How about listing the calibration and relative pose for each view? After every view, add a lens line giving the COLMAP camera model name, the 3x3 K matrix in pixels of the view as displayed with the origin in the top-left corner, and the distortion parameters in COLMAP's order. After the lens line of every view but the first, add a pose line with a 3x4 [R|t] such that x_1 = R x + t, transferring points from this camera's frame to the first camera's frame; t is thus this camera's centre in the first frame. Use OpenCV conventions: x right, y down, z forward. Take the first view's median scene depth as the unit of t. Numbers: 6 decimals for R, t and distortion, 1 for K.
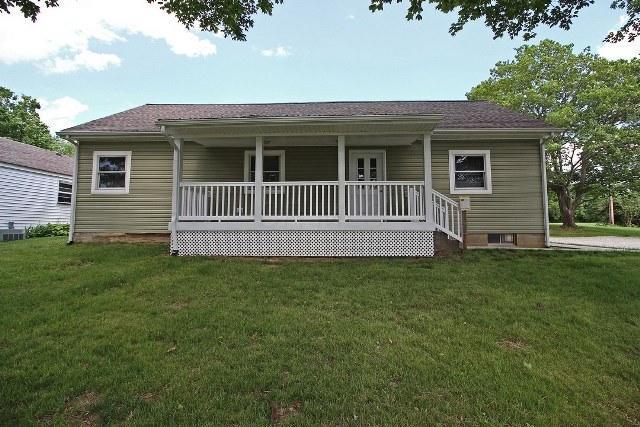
lens RADIAL K [[300.0, 0, 324.2], [0, 300.0, 209.6], [0, 0, 1]] dist [-0.018783, -0.000687]
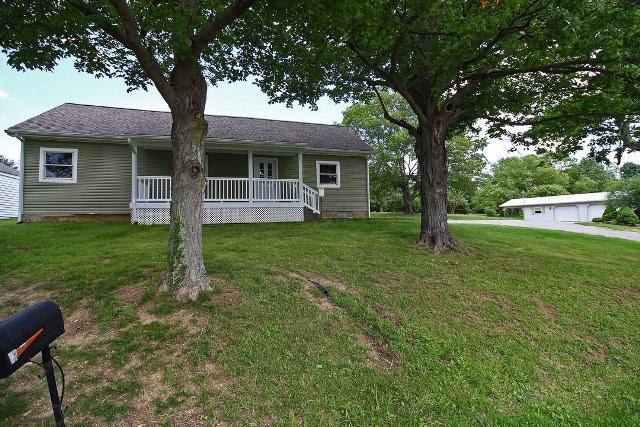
lens RADIAL K [[300.0, 0, 324.2], [0, 300.0, 209.6], [0, 0, 1]] dist [-0.018783, -0.000687]
pose [[0.943504, -0.006367, 0.331301, -0.086891], [0.001088, 0.999870, 0.016116, 0.043085], [-0.331361, -0.014845, 0.943387, -0.565524]]
